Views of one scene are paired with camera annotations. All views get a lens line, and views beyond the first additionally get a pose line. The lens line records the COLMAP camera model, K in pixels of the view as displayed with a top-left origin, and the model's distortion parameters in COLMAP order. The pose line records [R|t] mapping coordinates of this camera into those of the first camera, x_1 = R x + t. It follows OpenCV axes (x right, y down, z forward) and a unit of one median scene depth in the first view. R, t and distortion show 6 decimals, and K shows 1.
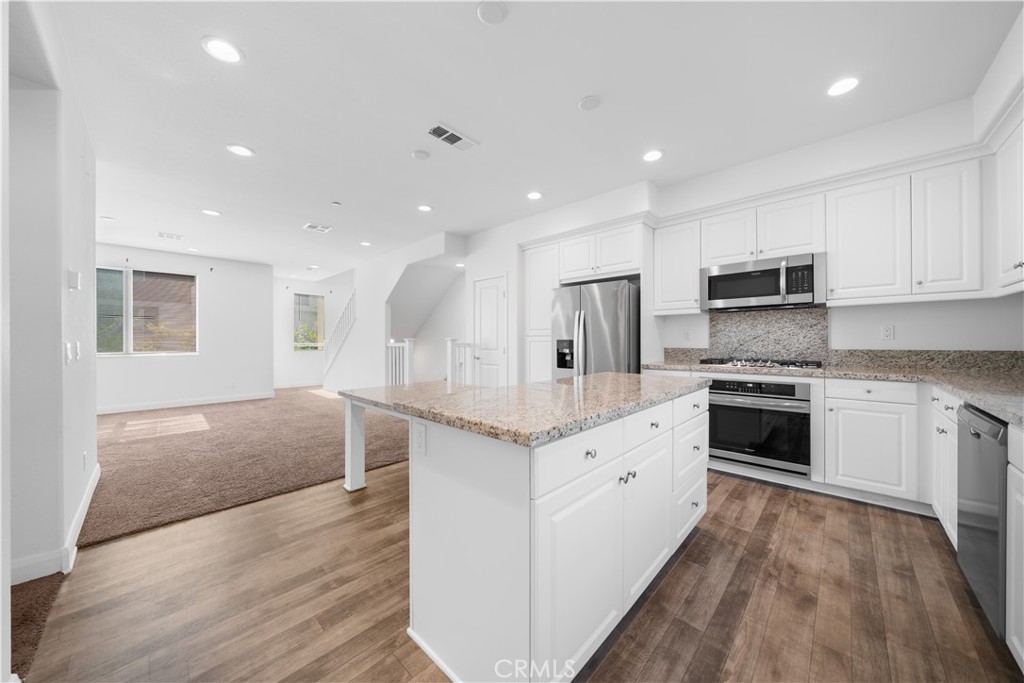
lens RADIAL K [[348.7, 0, 512.4], [0, 348.7, 335.9], [0, 0, 1]] dist [-0.007537, 0.000095]
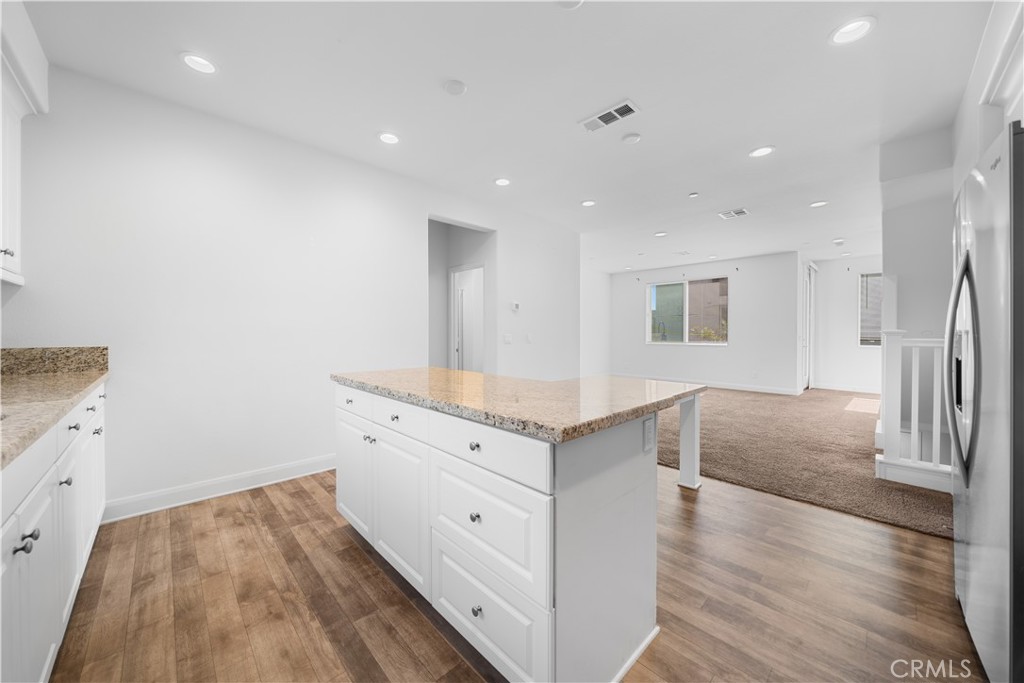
lens RADIAL K [[364.8, 0, 507.0], [0, 364.8, 334.2], [0, 0, 1]] dist [-0.016742, 0.000193]
pose [[-0.050854, 0.004346, -0.998697, 0.414847], [0.010344, 0.999939, 0.003824, 0.004289], [0.998653, -0.010136, -0.050896, 0.343058]]
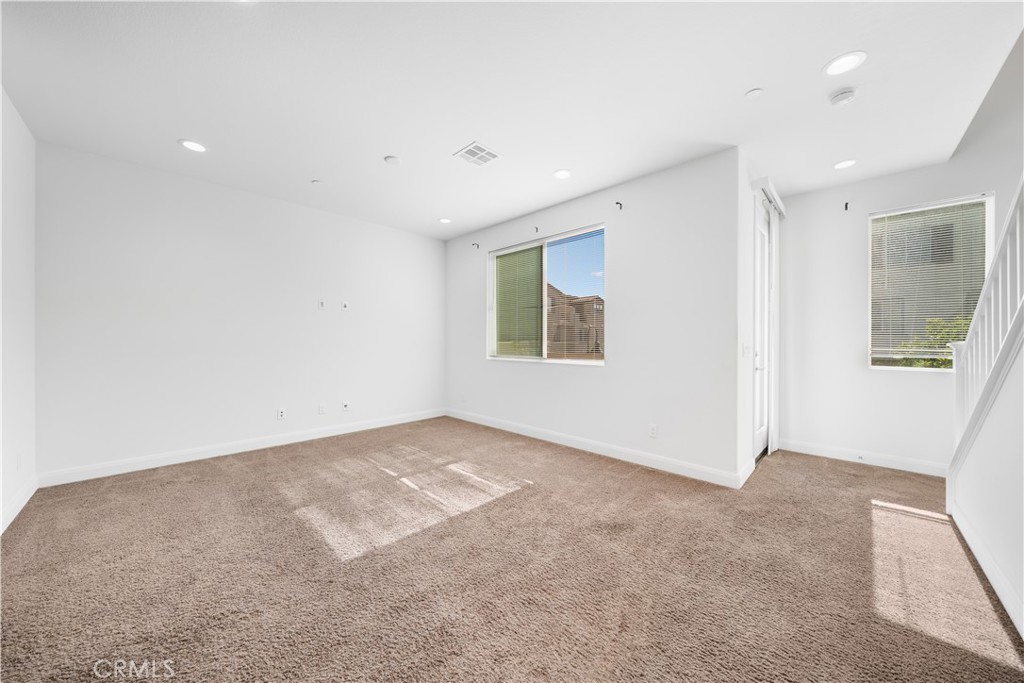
lens RADIAL K [[348.7, 0, 513.6], [0, 348.7, 343.2], [0, 0, 1]] dist [-0.007537, 0.000095]
pose [[-0.010412, 0.003287, -0.999940, -0.389633], [0.012728, 0.999914, 0.003154, 0.014675], [0.999865, -0.012695, -0.010453, 0.976725]]
